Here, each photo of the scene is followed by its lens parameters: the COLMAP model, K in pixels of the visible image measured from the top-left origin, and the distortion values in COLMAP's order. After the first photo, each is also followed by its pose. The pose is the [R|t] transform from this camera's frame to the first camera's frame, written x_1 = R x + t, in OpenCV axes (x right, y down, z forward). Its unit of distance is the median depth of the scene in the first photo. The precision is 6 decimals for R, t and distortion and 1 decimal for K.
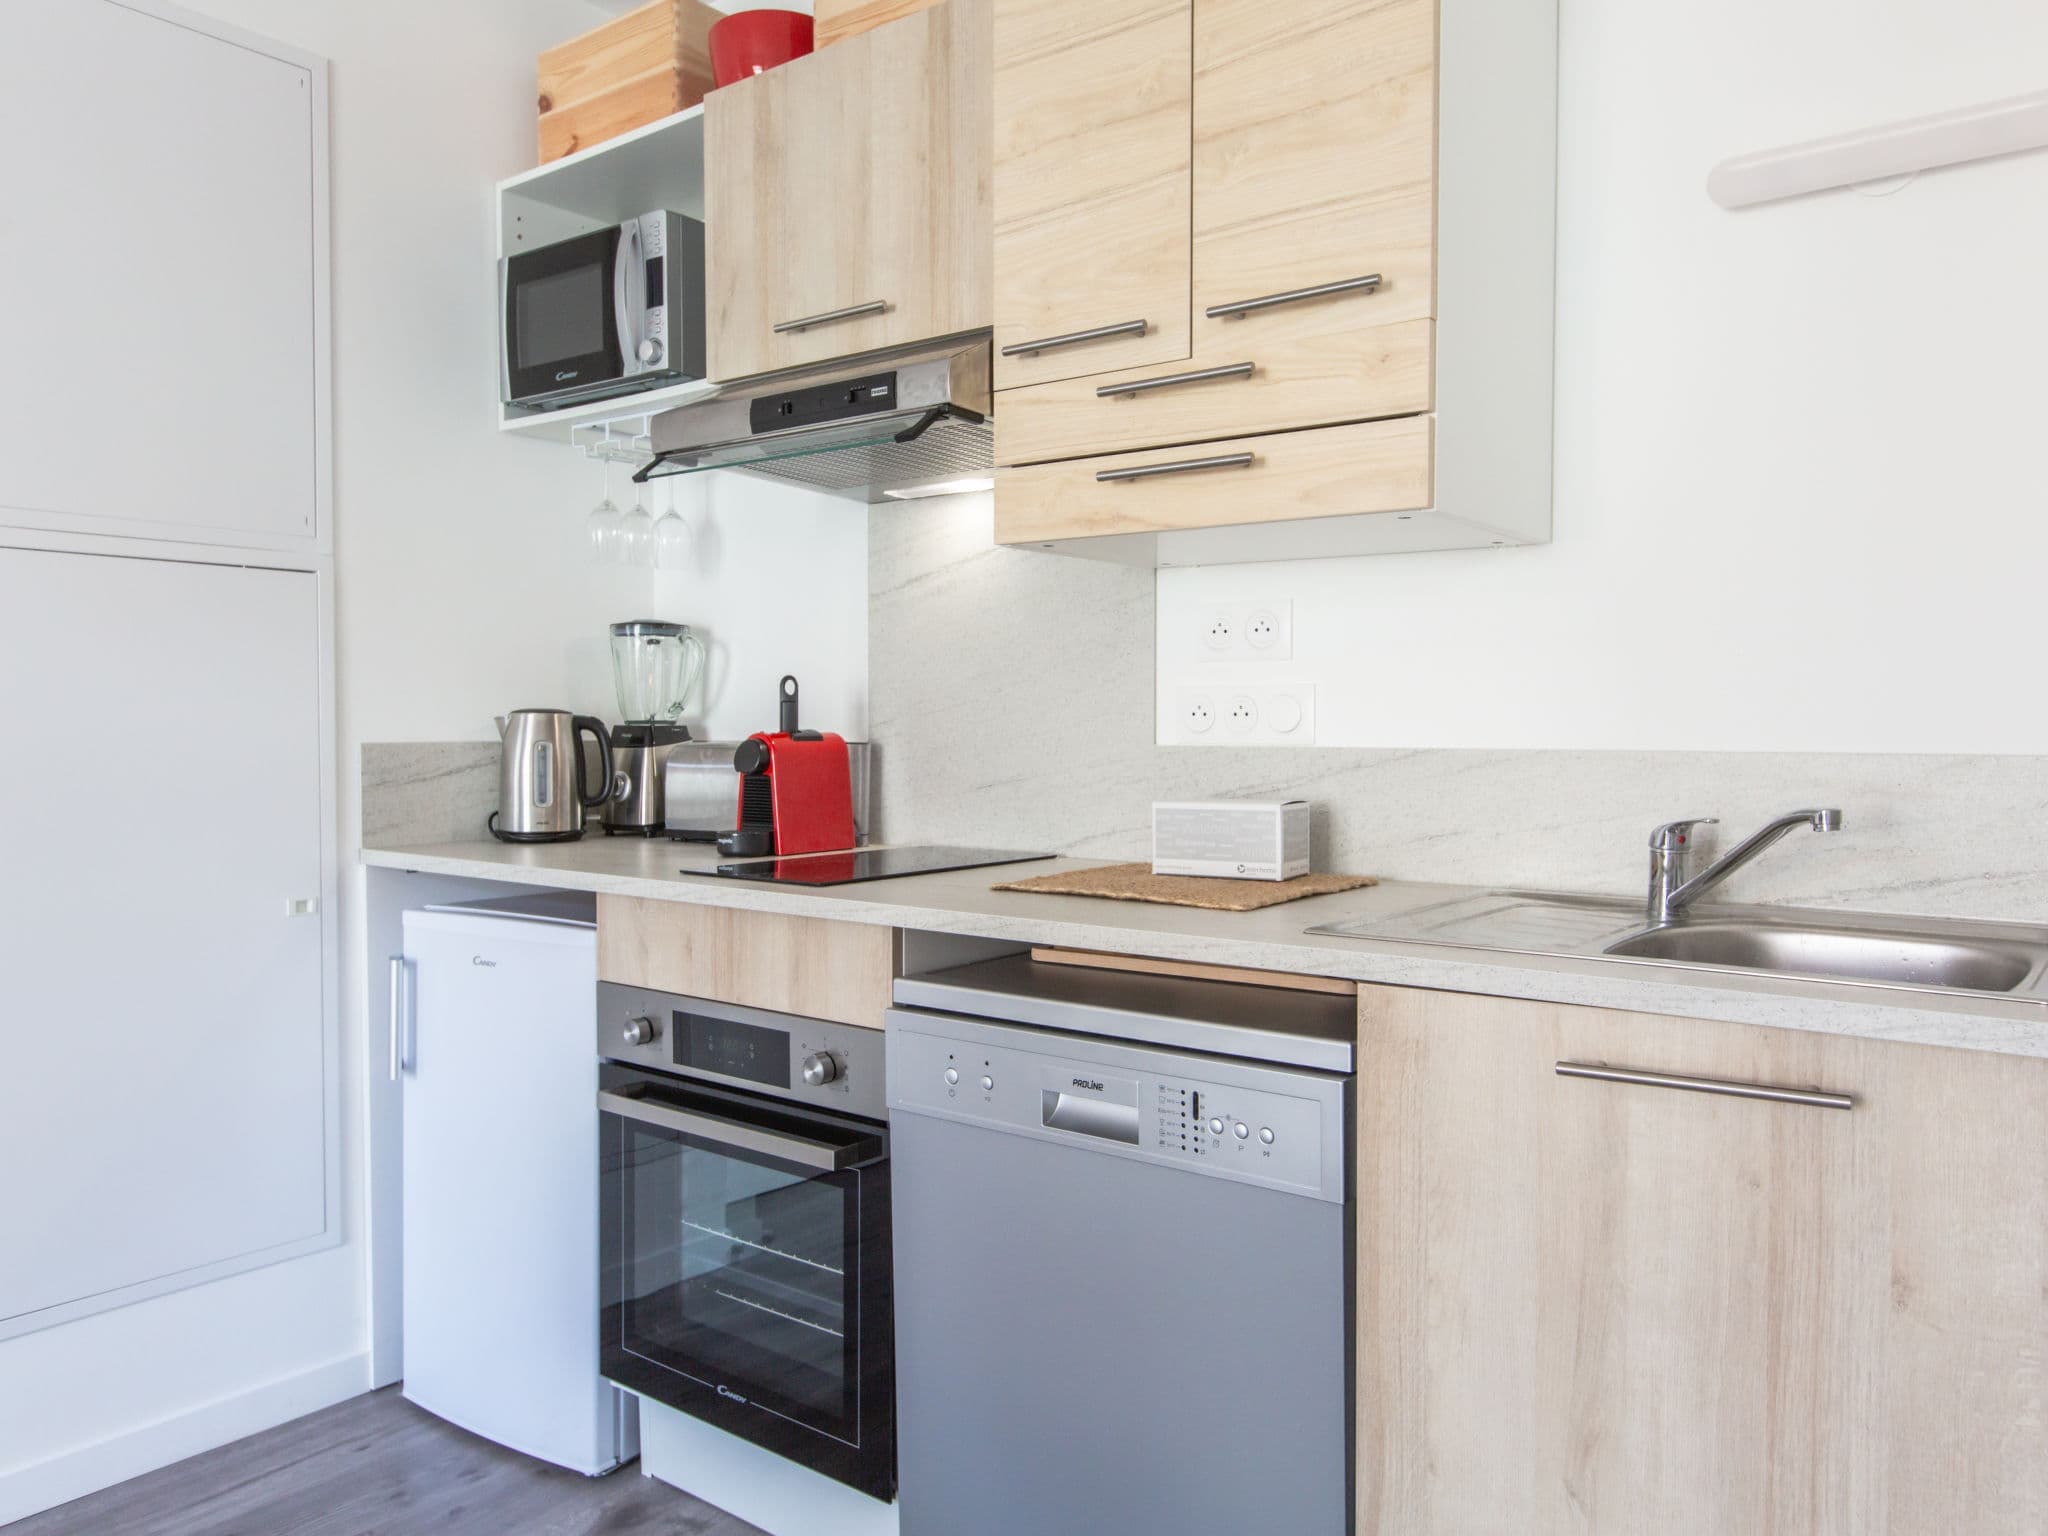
lens RADIAL K [[1492.1, 0, 1019.5], [0, 1492.1, 758.5], [0, 0, 1]] dist [0.001711, 0.001539]
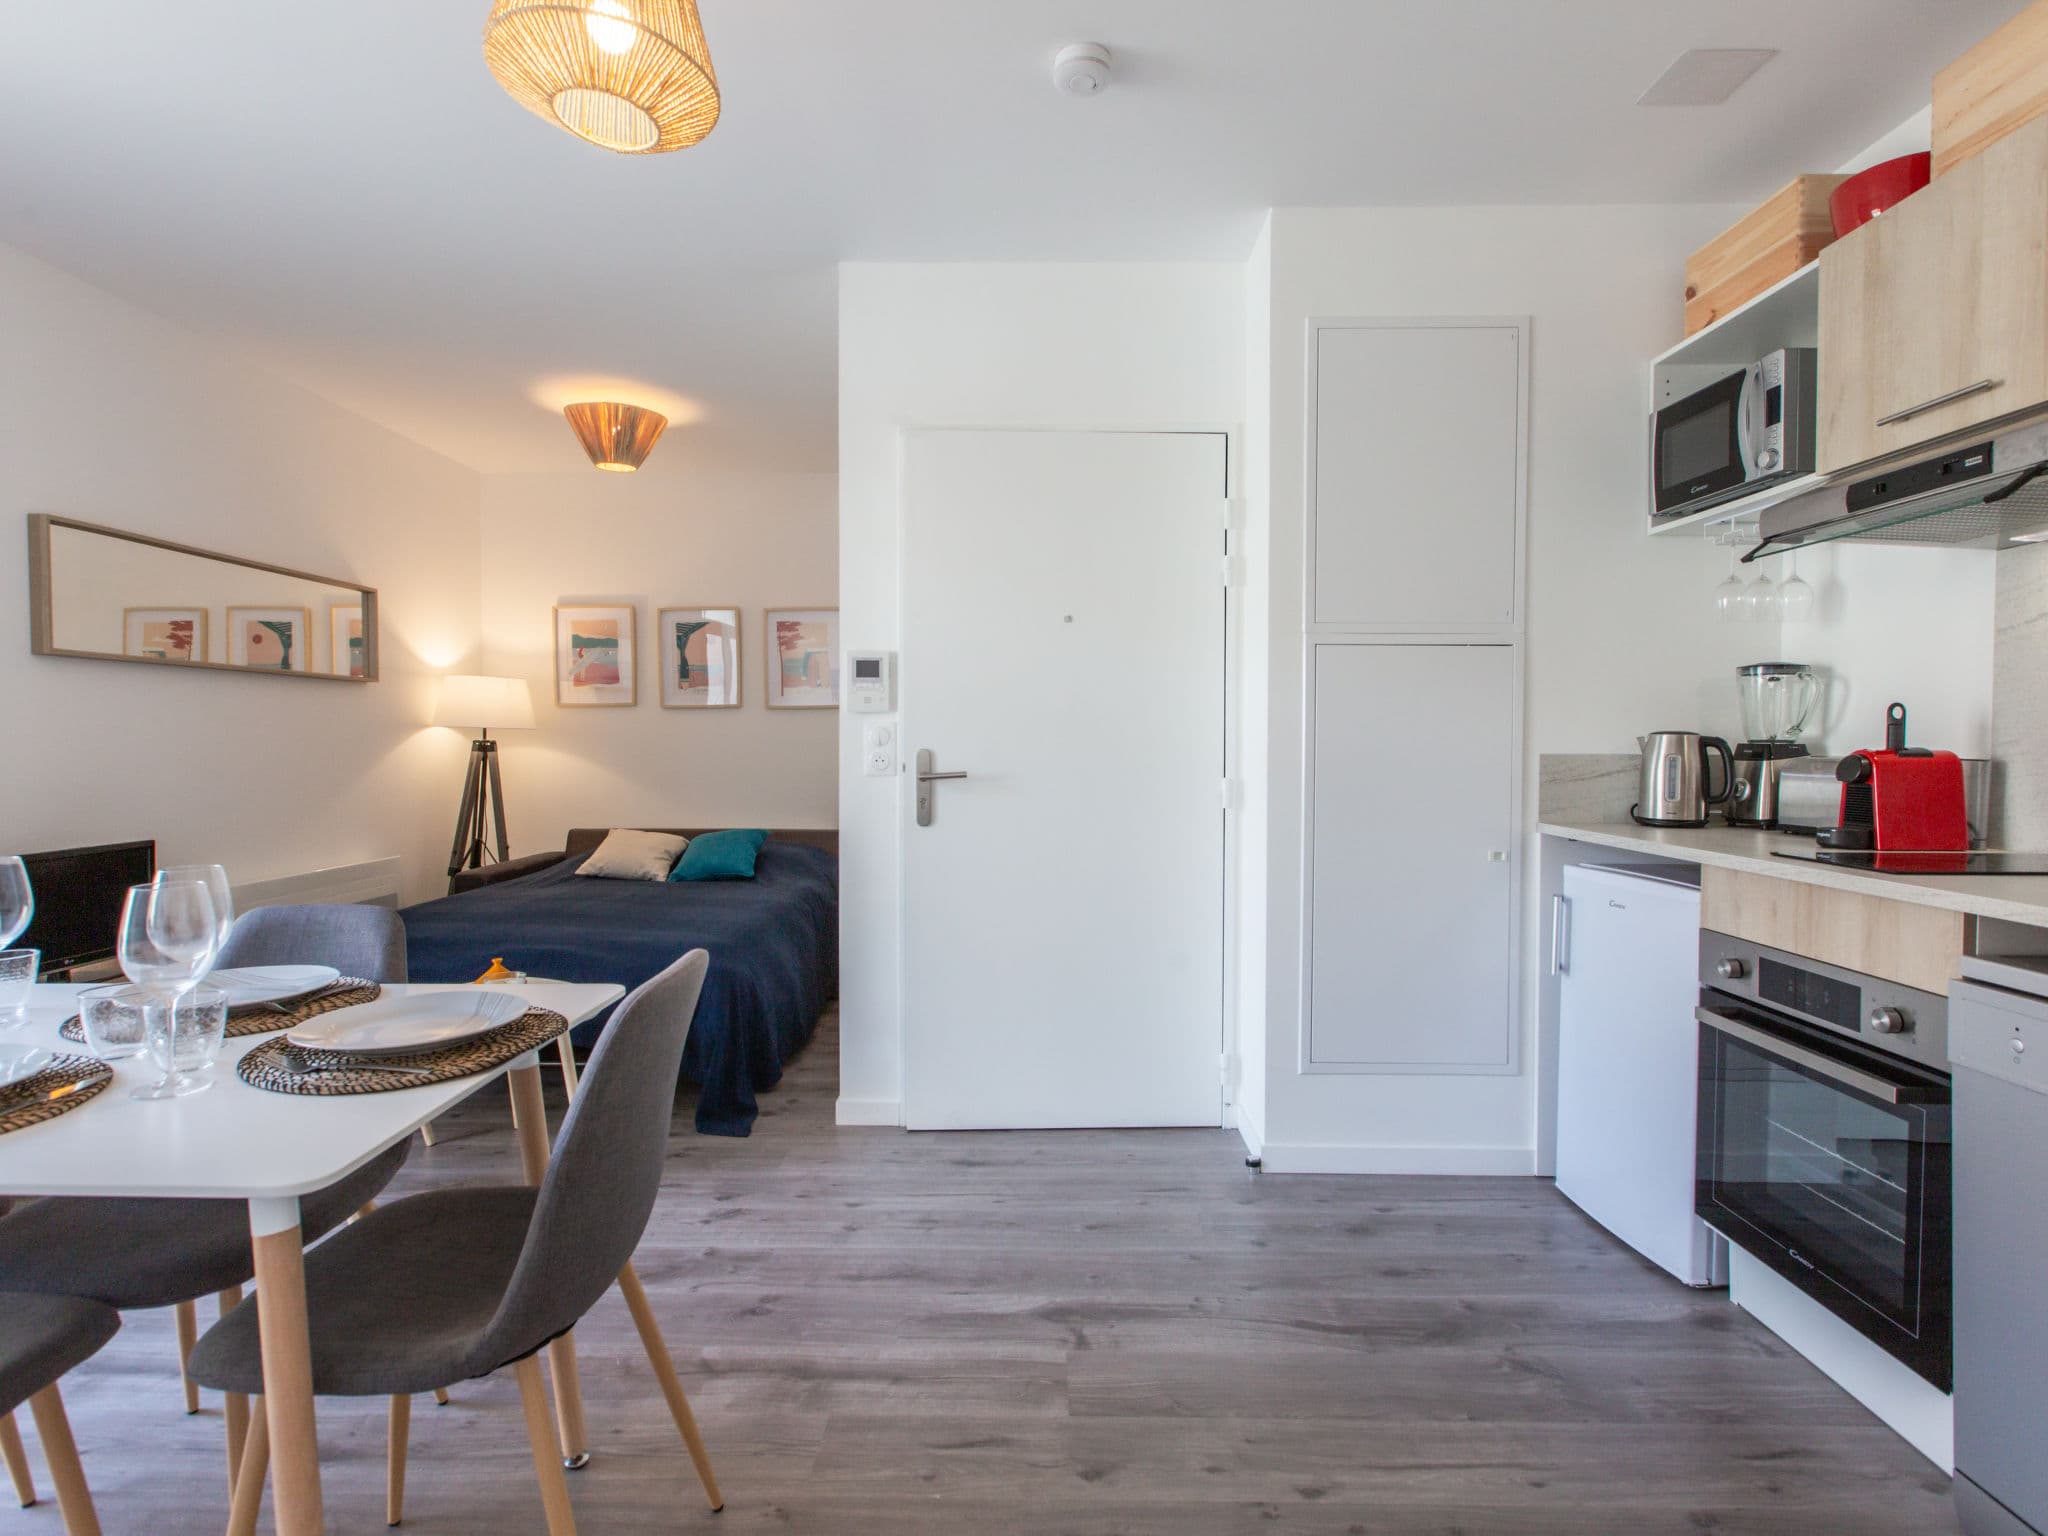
lens RADIAL K [[1033.6, 0, 1021.1], [0, 1033.6, 764.5], [0, 0, 1]] dist [0.003821, -0.001811]
pose [[0.608350, 0.021716, -0.793372, 0.088073], [-0.023691, 0.999677, 0.009197, 0.003846], [0.793315, 0.013201, 0.608668, -0.080428]]
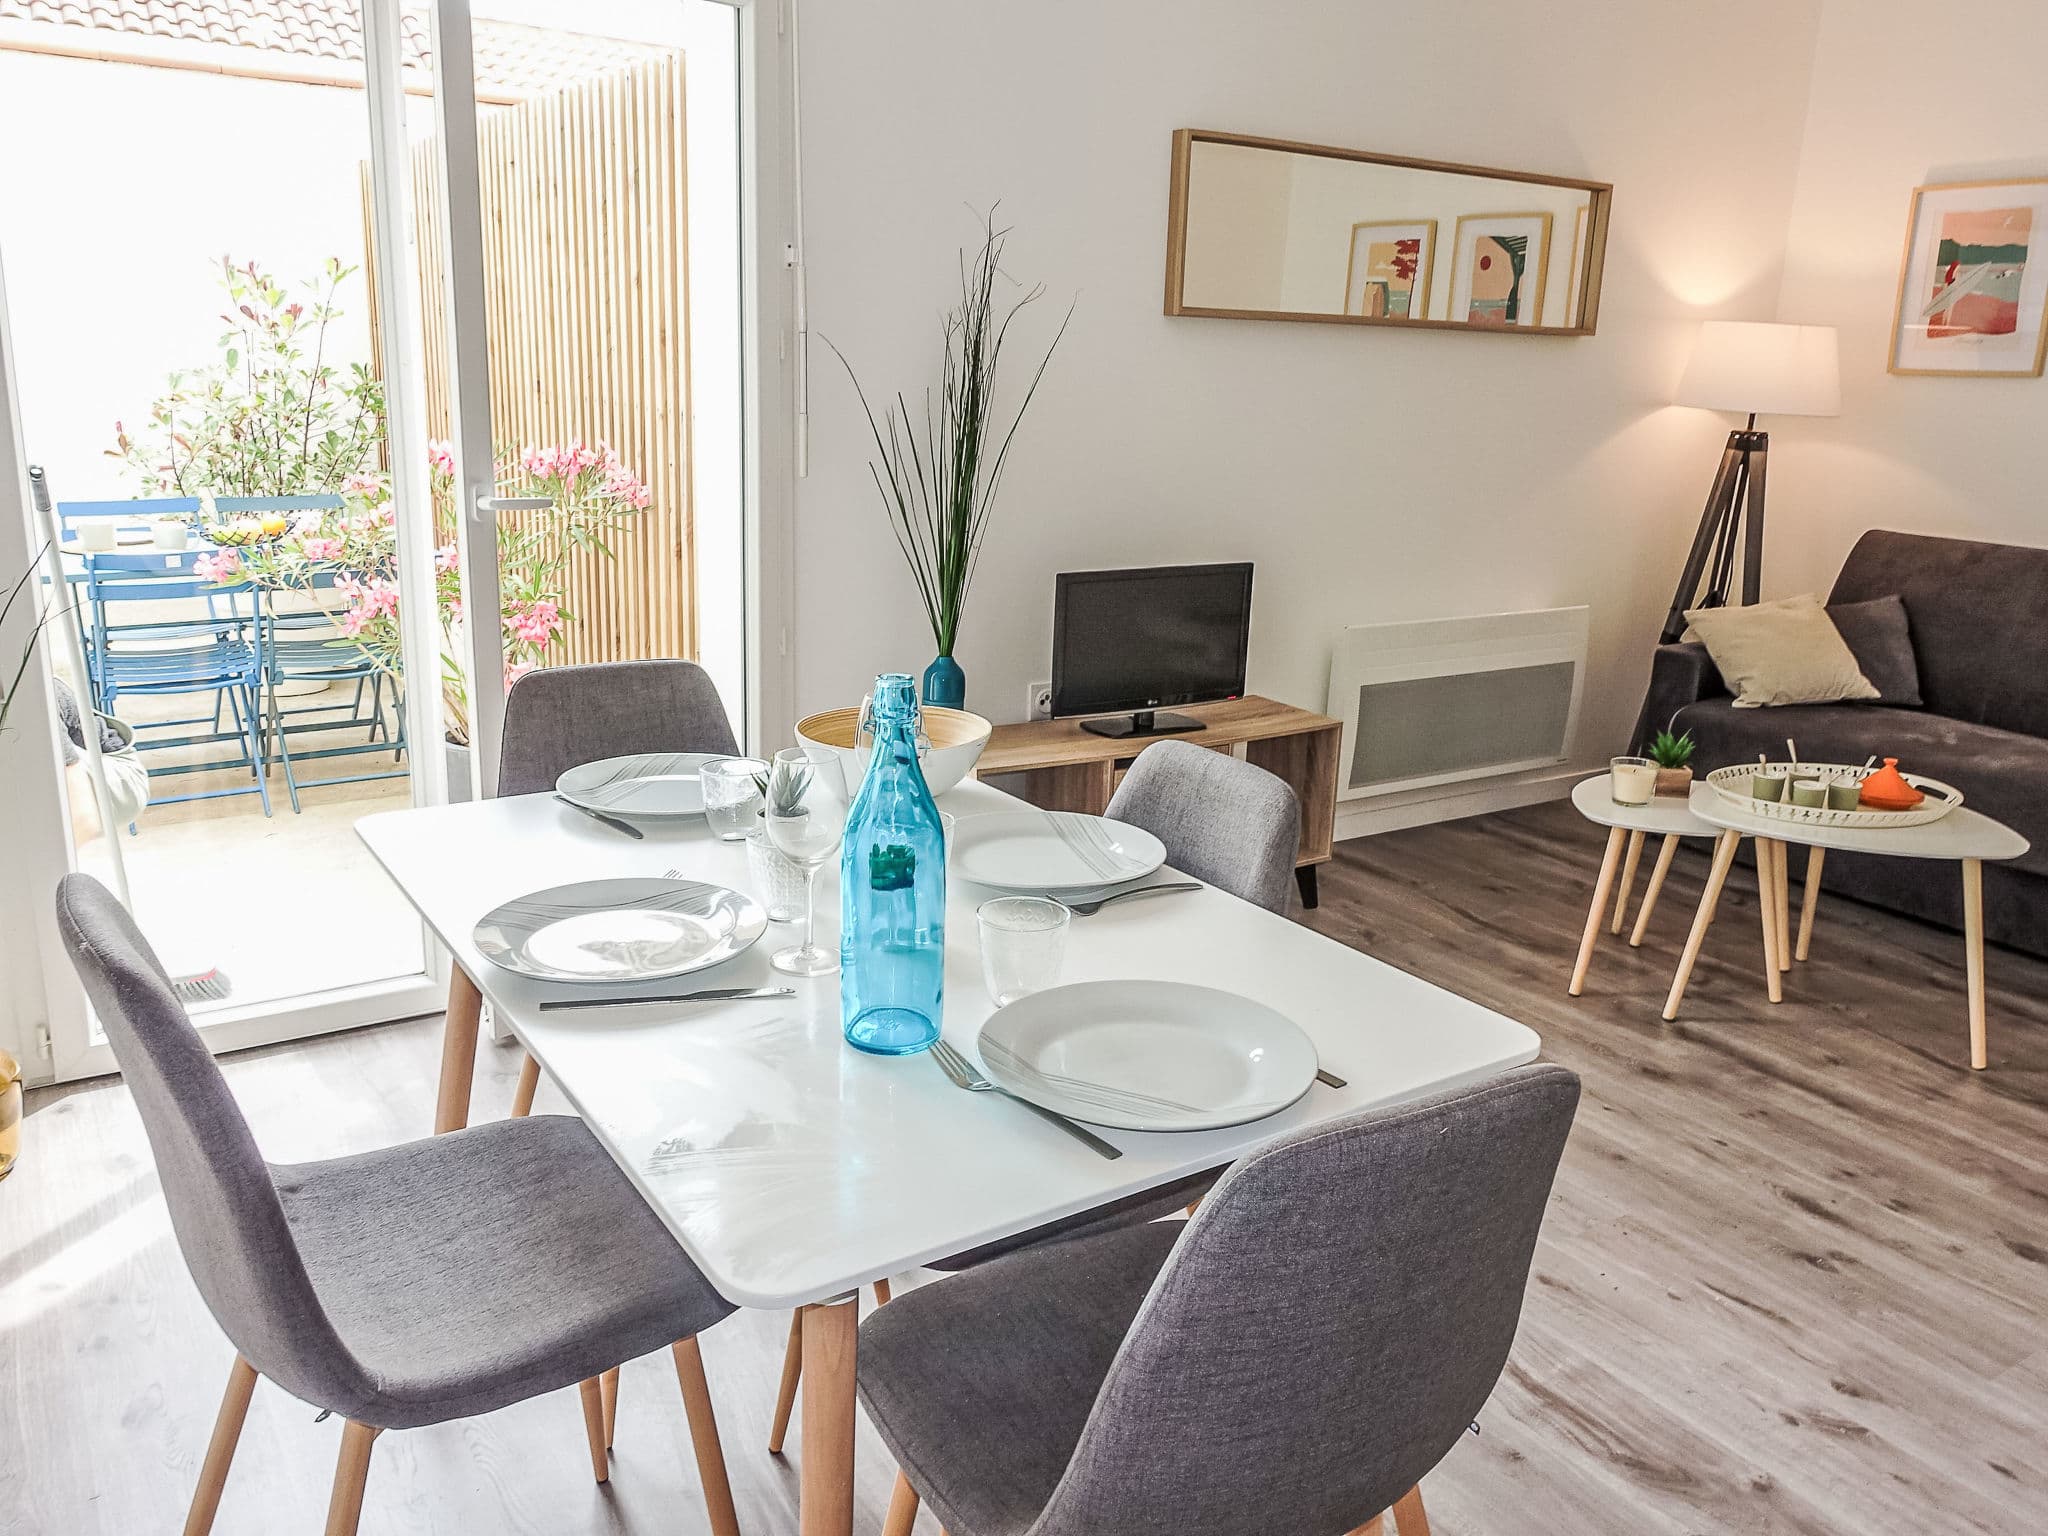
lens RADIAL K [[1578.3, 0, 1019.7], [0, 1578.3, 768.1], [0, 0, 1]] dist [0.001944, -0.000272]
pose [[-0.316191, 0.234544, -0.919245, -0.081573], [-0.059164, 0.962196, 0.265854, -0.068829], [0.946849, 0.138447, -0.290361, 0.115628]]
